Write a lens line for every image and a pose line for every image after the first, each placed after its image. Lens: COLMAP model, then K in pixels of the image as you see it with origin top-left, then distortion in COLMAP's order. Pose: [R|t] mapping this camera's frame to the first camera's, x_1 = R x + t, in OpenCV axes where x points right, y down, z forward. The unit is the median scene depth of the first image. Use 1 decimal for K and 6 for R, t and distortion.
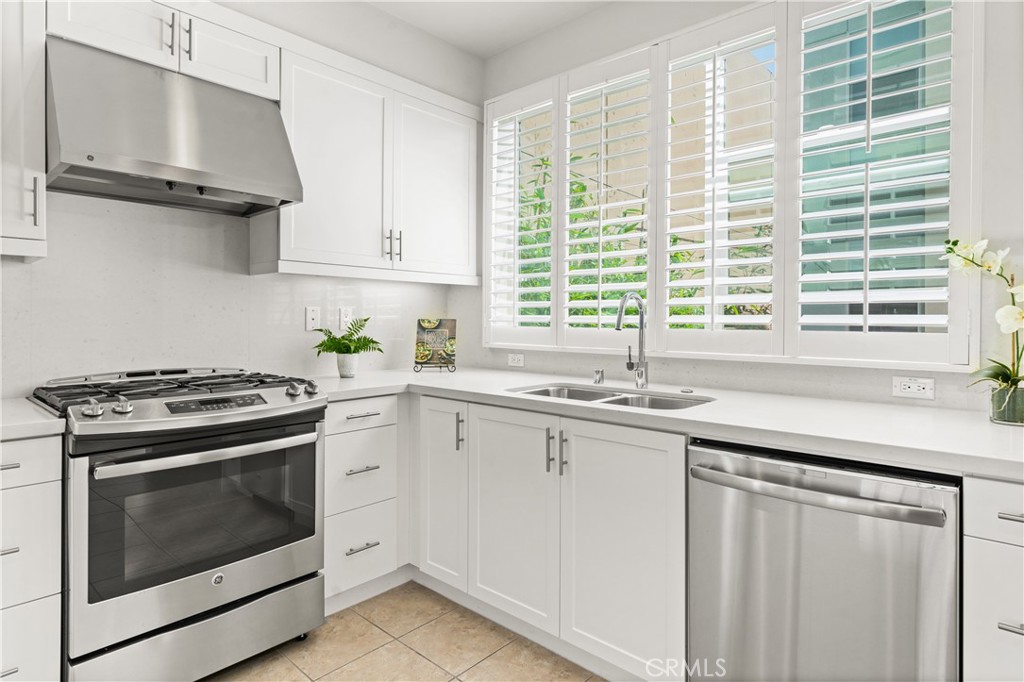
lens RADIAL K [[557.1, 0, 510.4], [0, 557.1, 317.9], [0, 0, 1]] dist [0.001471, 0.000553]
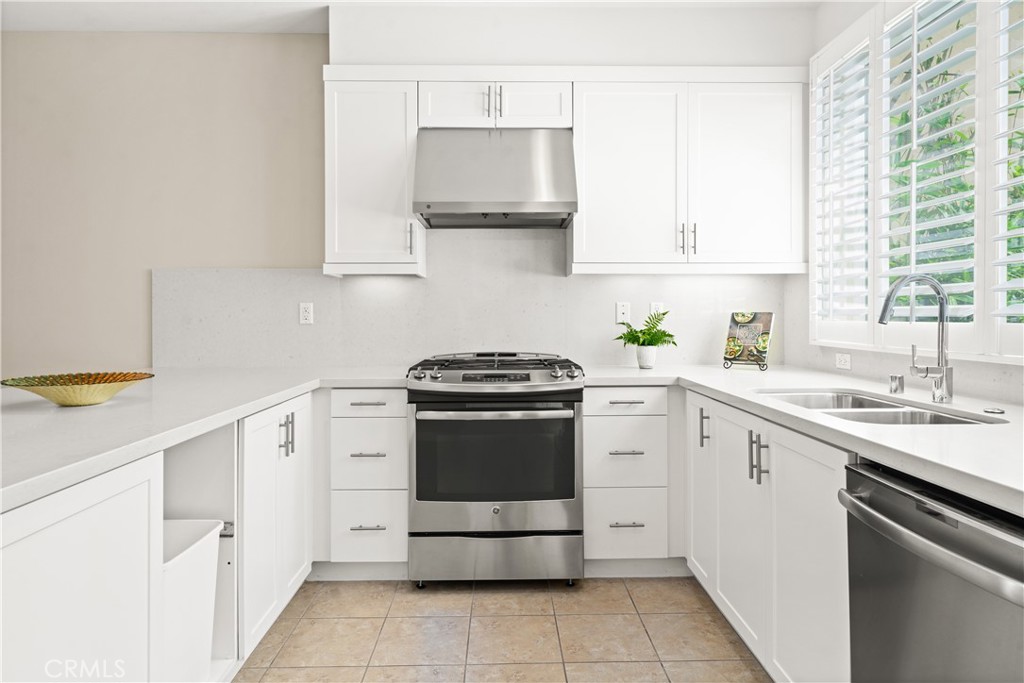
lens RADIAL K [[608.4, 0, 510.7], [0, 608.4, 313.9], [0, 0, 1]] dist [-0.000674, 0.000909]
pose [[0.687668, -0.007459, -0.725987, 0.424418], [0.007853, 0.999965, -0.002835, 0.005639], [0.725983, -0.003752, 0.687703, 0.026279]]
